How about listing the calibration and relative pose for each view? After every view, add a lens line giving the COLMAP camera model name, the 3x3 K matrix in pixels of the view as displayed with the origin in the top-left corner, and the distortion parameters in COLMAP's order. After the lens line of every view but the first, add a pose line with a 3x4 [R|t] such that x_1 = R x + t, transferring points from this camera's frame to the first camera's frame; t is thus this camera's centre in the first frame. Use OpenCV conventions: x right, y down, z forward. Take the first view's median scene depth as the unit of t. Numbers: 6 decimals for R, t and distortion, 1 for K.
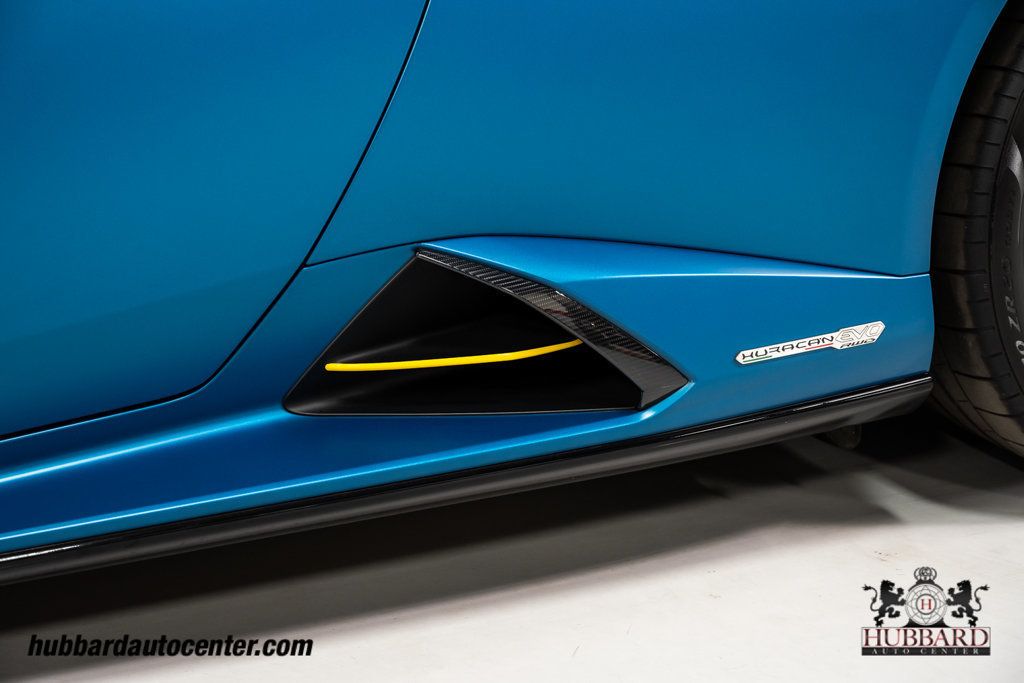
lens RADIAL K [[1992.3, 0, 511.4], [0, 1992.3, 343.3], [0, 0, 1]] dist [0.024404, 0.000000]
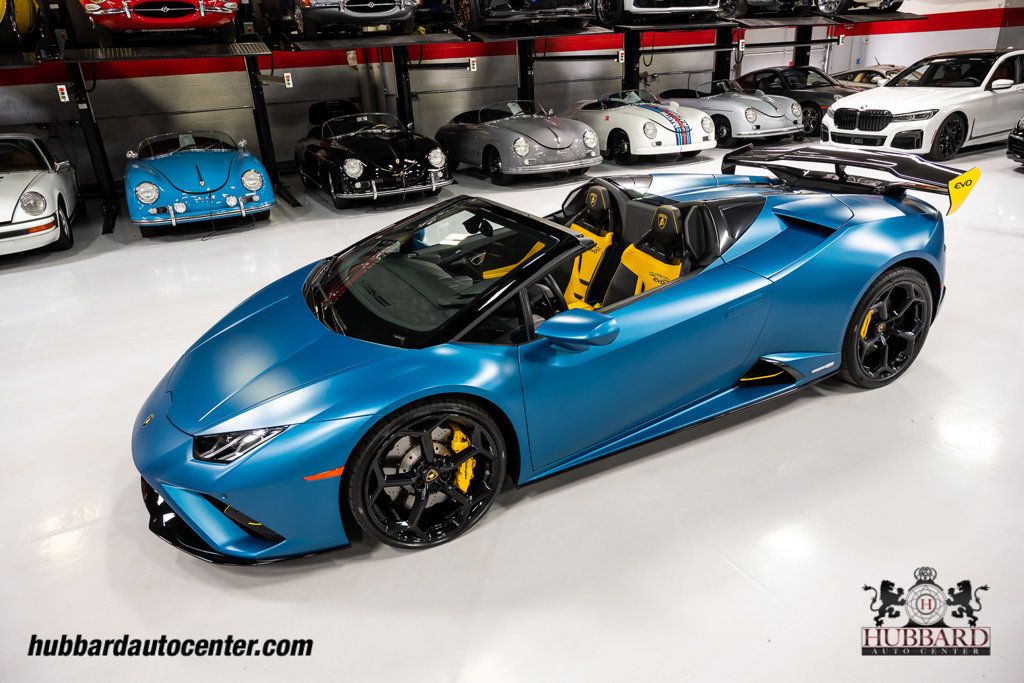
lens RADIAL K [[688.3, 0, 512.3], [0, 688.3, 340.2], [0, 0, 1]] dist [-0.010049, 0.006005]
pose [[0.995146, -0.065294, 0.073632, -0.798627], [0.058656, 0.994306, 0.088965, -0.282121], [-0.079022, -0.084214, 0.993309, -0.735598]]
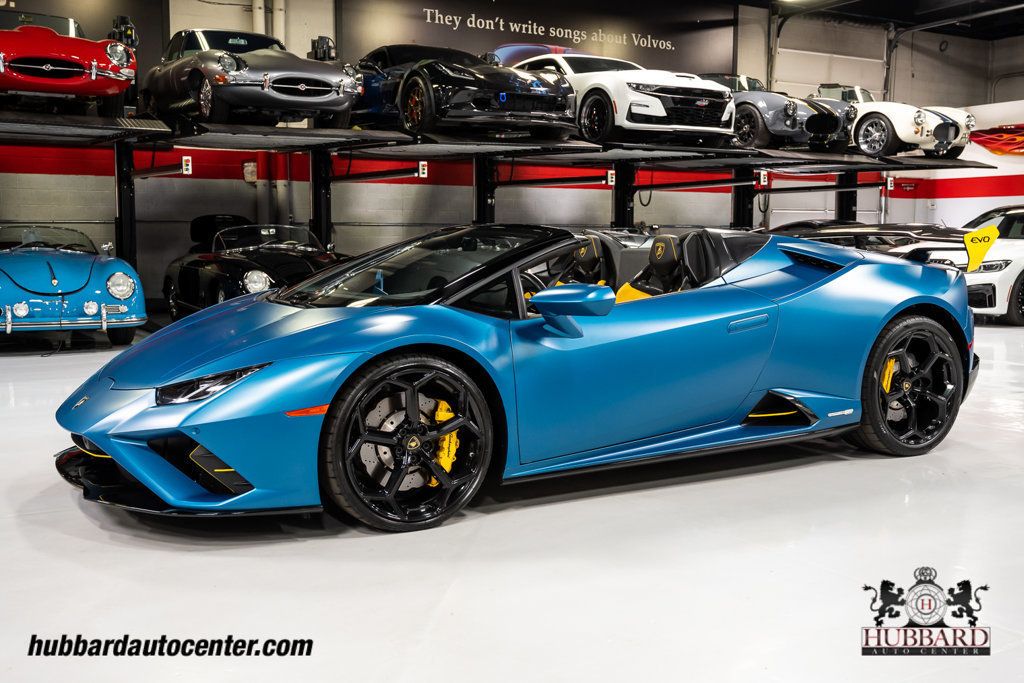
lens RADIAL K [[1090.8, 0, 514.8], [0, 1090.8, 336.6], [0, 0, 1]] dist [0.007852, 0.000000]
pose [[0.987873, 0.008852, 0.155008, -1.008335], [0.023790, 0.977953, -0.207465, 0.340059], [-0.153428, 0.208637, 0.965883, -1.401174]]
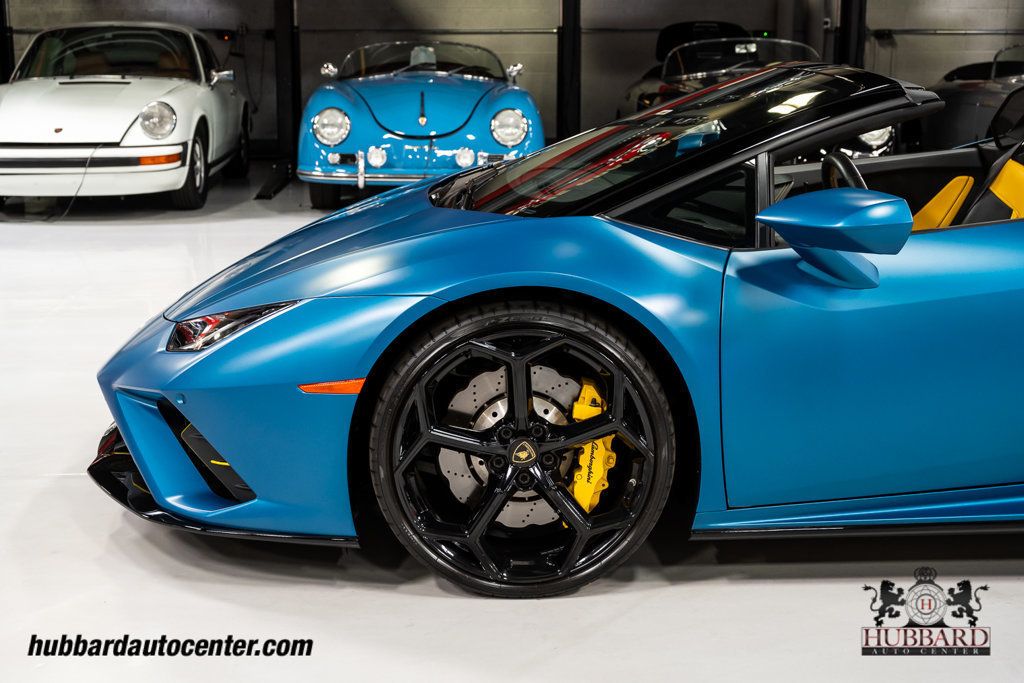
lens RADIAL K [[1496.2, 0, 504.3], [0, 1496.2, 338.9], [0, 0, 1]] dist [0.012639, 0.000000]
pose [[0.943201, 0.088105, -0.320326, -0.379753], [-0.119334, 0.989693, -0.079167, 0.114899], [0.310049, 0.112896, 0.943994, -0.931602]]
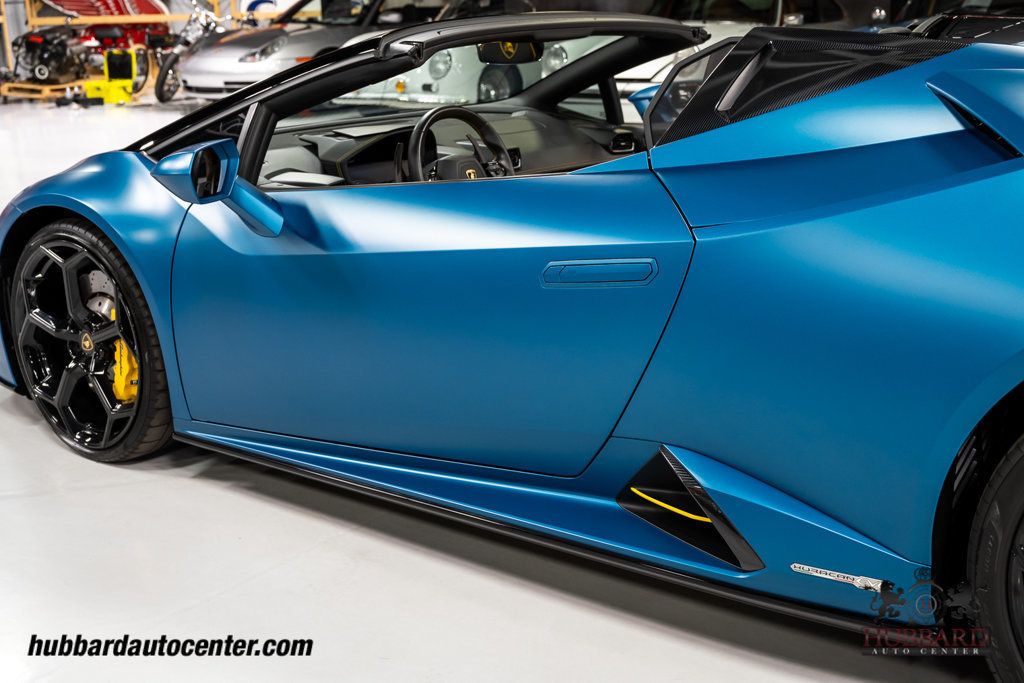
lens RADIAL K [[1244.1, 0, 521.6], [0, 1244.1, 348.6], [0, 0, 1]] dist [0.002453, 0.000000]
pose [[0.516977, 0.245374, -0.820077, 0.810679], [-0.241367, 0.960946, 0.135366, -0.256053], [0.821265, 0.127959, 0.556012, 0.193906]]
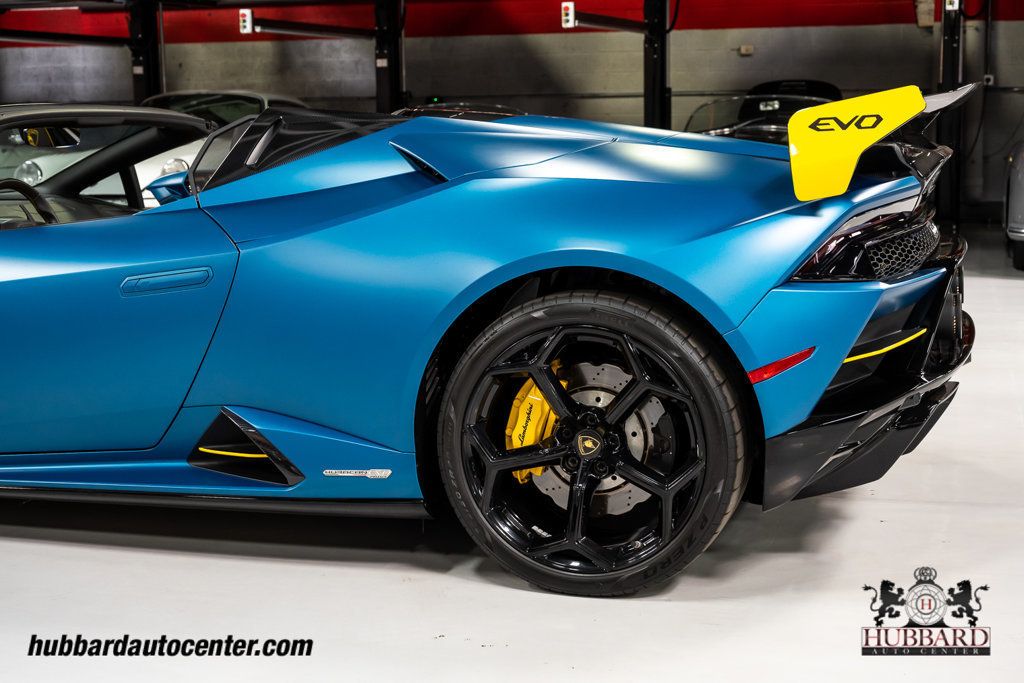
lens RADIAL K [[1524.6, 0, 503.2], [0, 1524.6, 366.3], [0, 0, 1]] dist [0.017955, 0.000000]
pose [[0.783153, 0.115046, -0.611094, 1.381784], [-0.190504, 0.979871, -0.059670, -0.049082], [0.591929, 0.163146, 0.789306, -0.346264]]
